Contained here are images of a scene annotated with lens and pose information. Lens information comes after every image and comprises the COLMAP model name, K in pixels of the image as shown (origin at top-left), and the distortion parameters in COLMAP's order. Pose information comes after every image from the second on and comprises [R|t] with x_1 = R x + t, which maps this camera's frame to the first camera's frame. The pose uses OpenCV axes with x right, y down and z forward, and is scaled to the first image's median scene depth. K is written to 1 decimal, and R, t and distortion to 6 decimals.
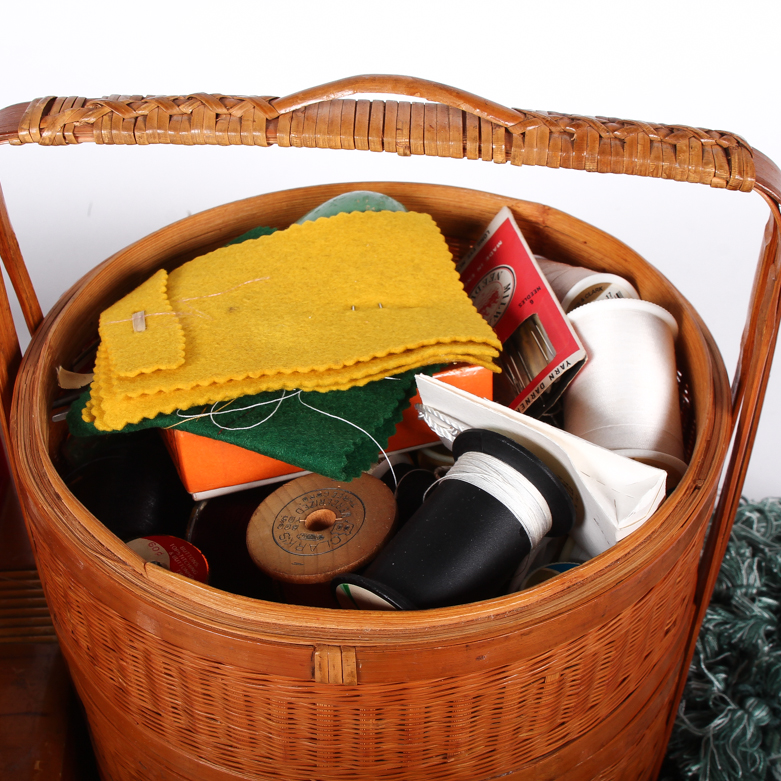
lens RADIAL K [[1337.9, 0, 390.5], [0, 1337.9, 390.5], [0, 0, 1]] dist [-0.069336, -0.027607]
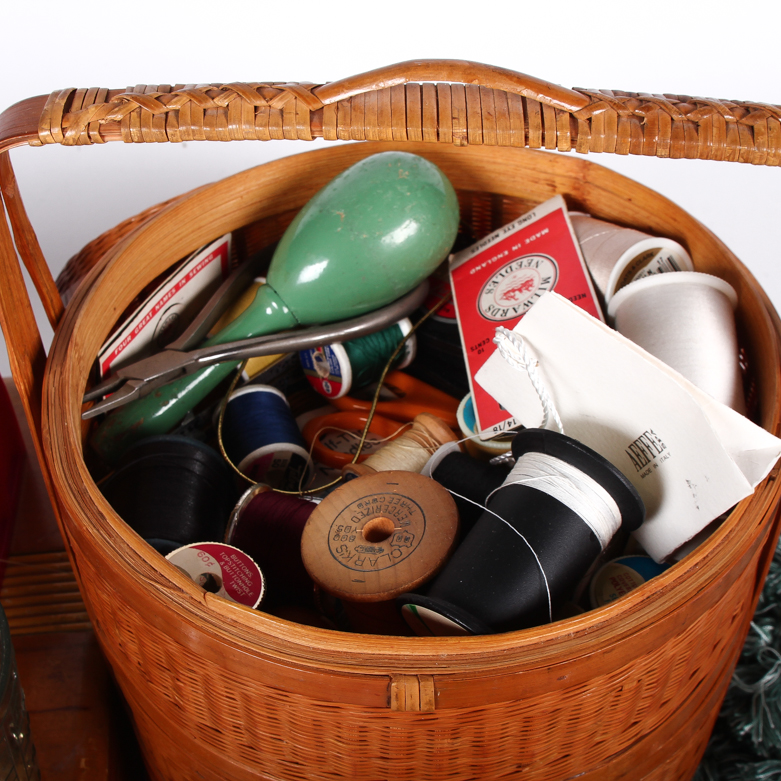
lens RADIAL K [[1346.0, 0, 390.5], [0, 1346.0, 390.5], [0, 0, 1]] dist [-0.106443, 0.141257]
pose [[0.999031, -0.039929, 0.018522, -0.061744], [0.037980, 0.994679, 0.095769, -0.097007], [-0.022247, -0.094973, 0.995231, 0.059284]]
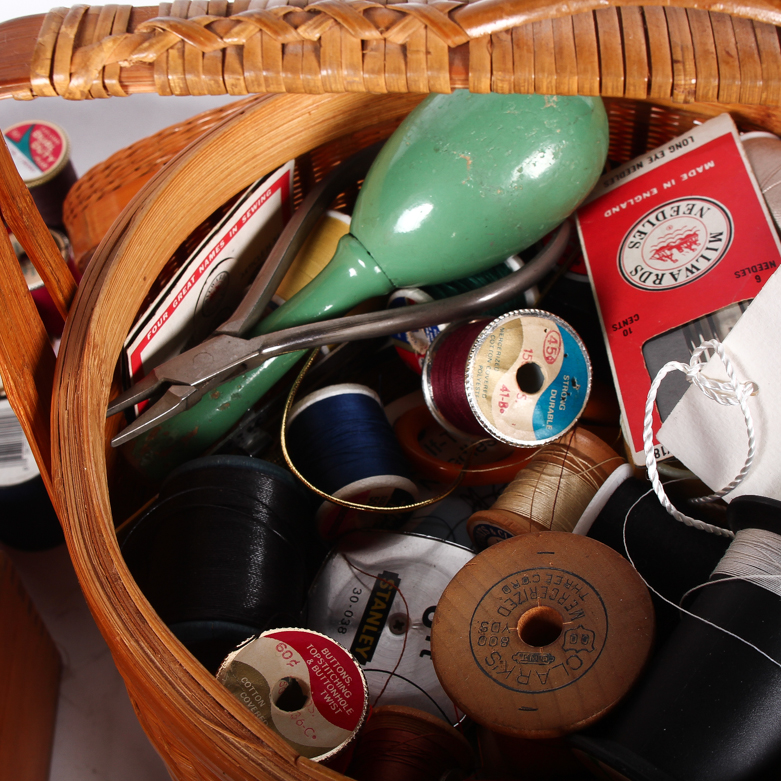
lens RADIAL K [[1337.9, 0, 390.5], [0, 1337.9, 390.5], [0, 0, 1]] dist [-0.069336, -0.027607]
pose [[0.998943, -0.045963, 0.000072, -0.124478], [0.044608, 0.969874, 0.239486, -0.196787], [-0.011078, -0.239230, 0.970900, 0.388422]]
